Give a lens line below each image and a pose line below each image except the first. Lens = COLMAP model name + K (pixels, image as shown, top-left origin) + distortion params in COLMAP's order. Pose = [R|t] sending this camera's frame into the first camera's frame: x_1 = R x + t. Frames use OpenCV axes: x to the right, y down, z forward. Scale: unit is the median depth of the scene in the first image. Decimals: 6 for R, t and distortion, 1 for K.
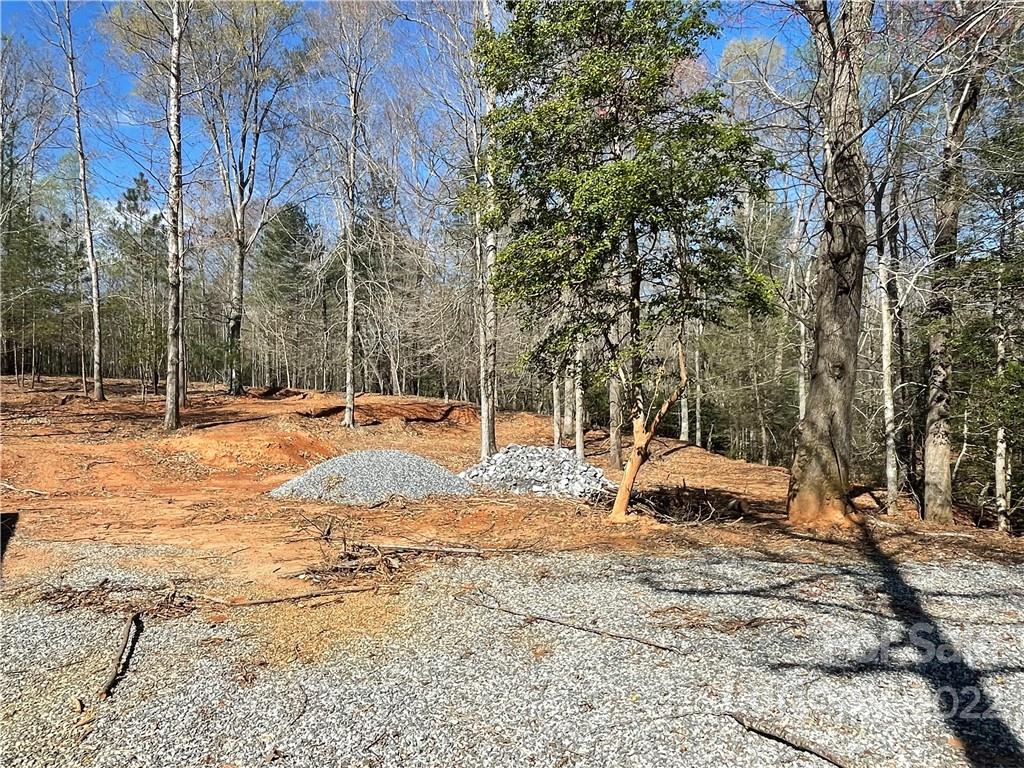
lens RADIAL K [[739.0, 0, 512.0], [0, 739.0, 384.0], [0, 0, 1]] dist [-0.000455, -0.000710]
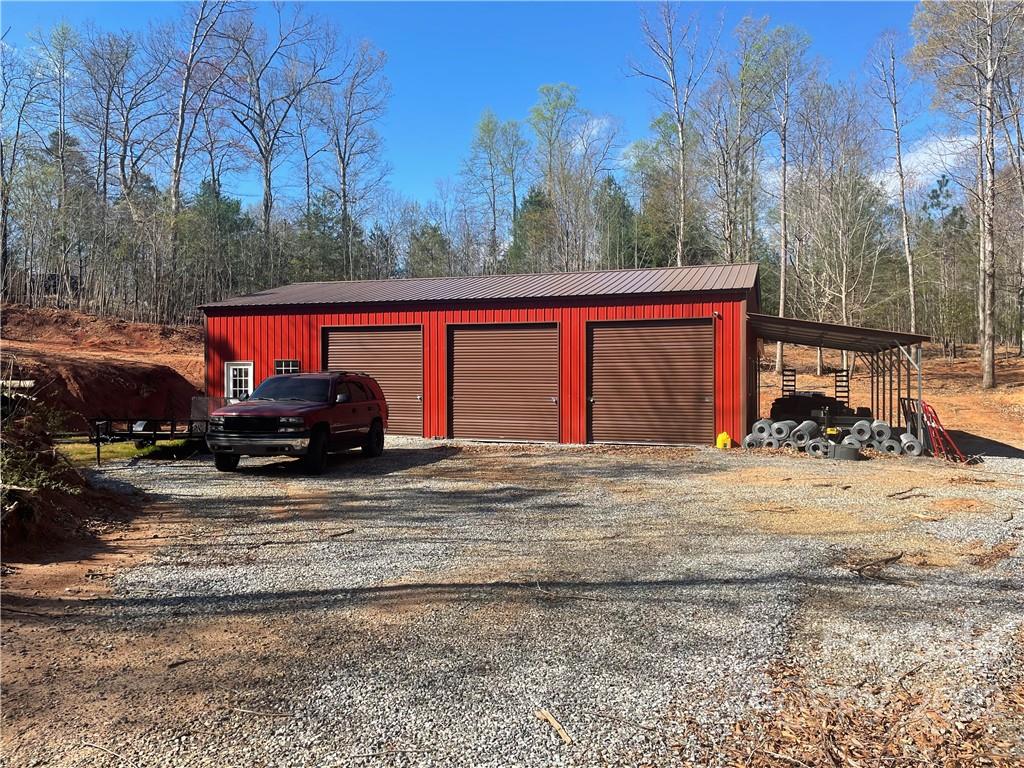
lens RADIAL K [[768.3, 0, 518.2], [0, 768.3, 370.7], [0, 0, 1]] dist [0.104528, -0.120776]
pose [[0.629747, 0.012268, -0.776704, 0.072576], [0.023121, 0.999136, 0.034527, -0.028265], [0.776456, -0.039701, 0.628919, -0.412451]]
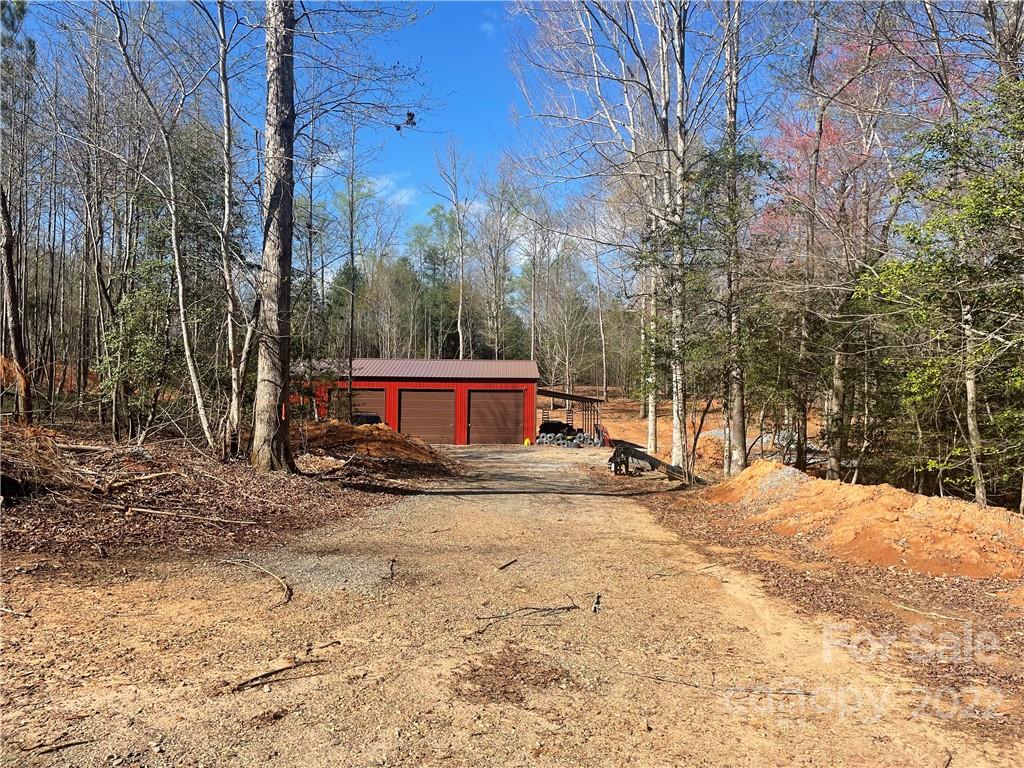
lens RADIAL K [[768.3, 0, 518.2], [0, 768.3, 370.7], [0, 0, 1]] dist [0.104528, -0.120776]
pose [[0.856252, 0.003259, -0.516548, 0.349115], [-0.001439, 0.999991, 0.003923, -0.074168], [0.516556, -0.002615, 0.856249, -0.982526]]
